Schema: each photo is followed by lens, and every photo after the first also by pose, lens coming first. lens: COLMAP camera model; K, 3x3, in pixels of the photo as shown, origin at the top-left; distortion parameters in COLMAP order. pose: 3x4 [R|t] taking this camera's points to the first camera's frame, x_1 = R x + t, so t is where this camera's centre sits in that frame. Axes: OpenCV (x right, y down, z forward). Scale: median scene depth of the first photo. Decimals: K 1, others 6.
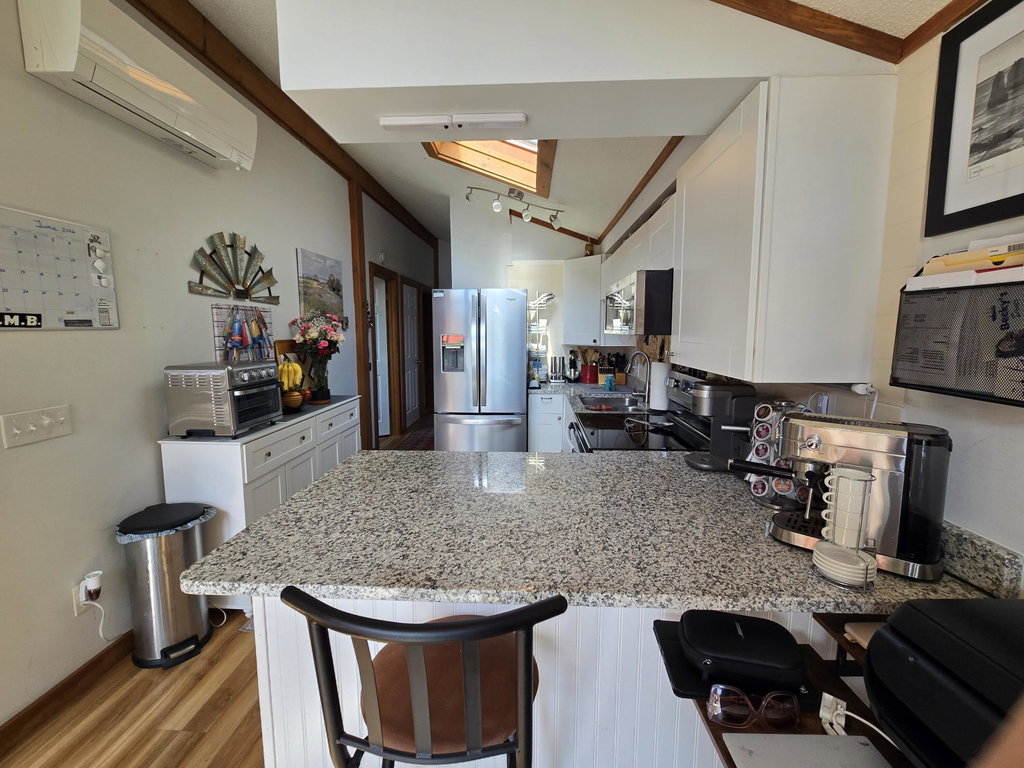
lens RADIAL K [[419.9, 0, 515.5], [0, 419.9, 375.7], [0, 0, 1]] dist [-0.001993, 0.000464]
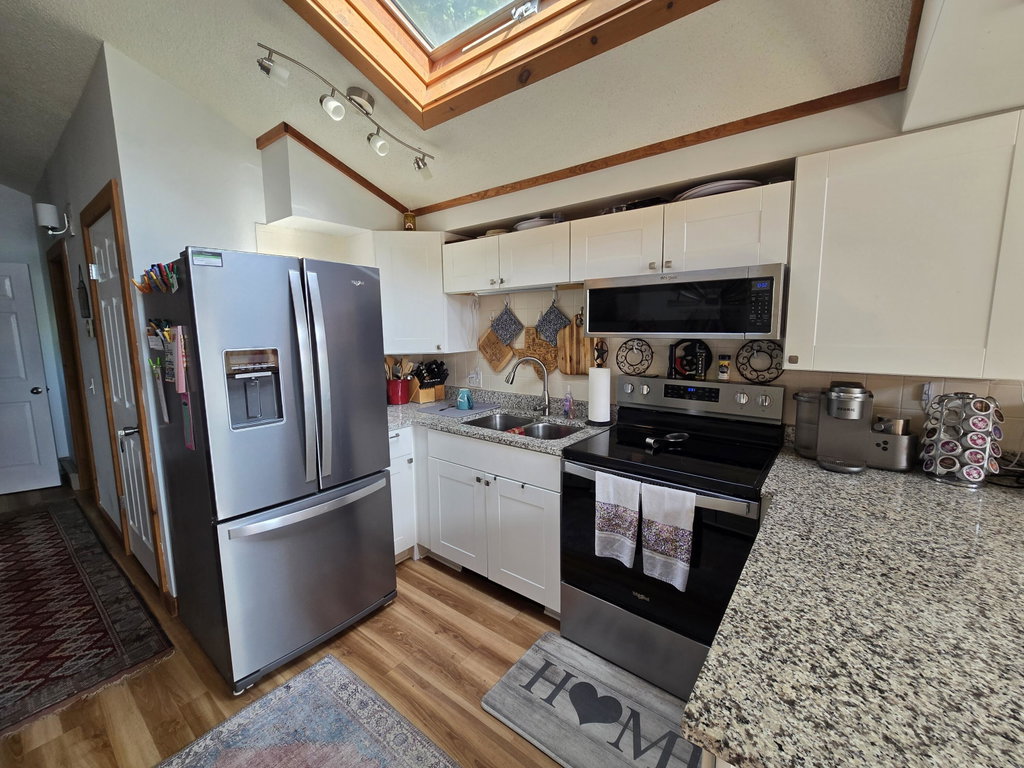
lens RADIAL K [[419.9, 0, 512.5], [0, 419.9, 377.6], [0, 0, 1]] dist [-0.001993, 0.000464]
pose [[0.582892, -0.107299, 0.805434, -0.383826], [0.099565, 0.993205, 0.060258, -0.067332], [-0.806427, 0.045069, 0.589614, 0.503798]]
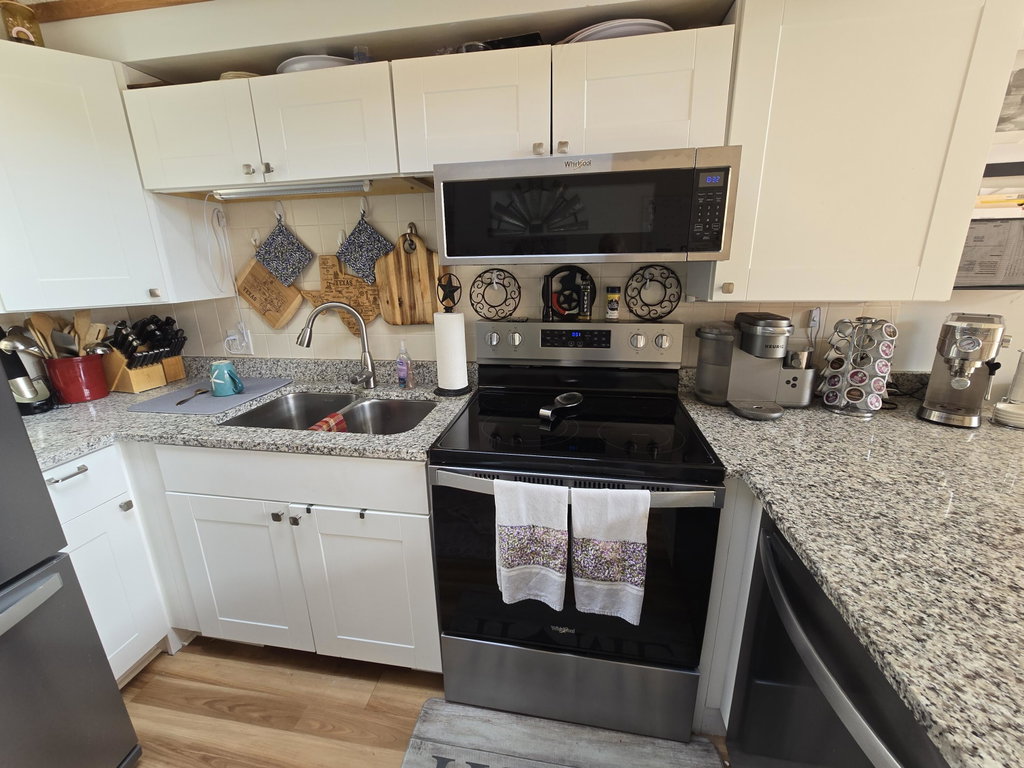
lens RADIAL K [[419.9, 0, 509.1], [0, 419.9, 376.8], [0, 0, 1]] dist [-0.001993, 0.000464]
pose [[0.126622, -0.266968, 0.955351, -0.205191], [0.127131, 0.959528, 0.251286, -0.068986], [-0.983771, 0.089636, 0.155437, 0.664090]]
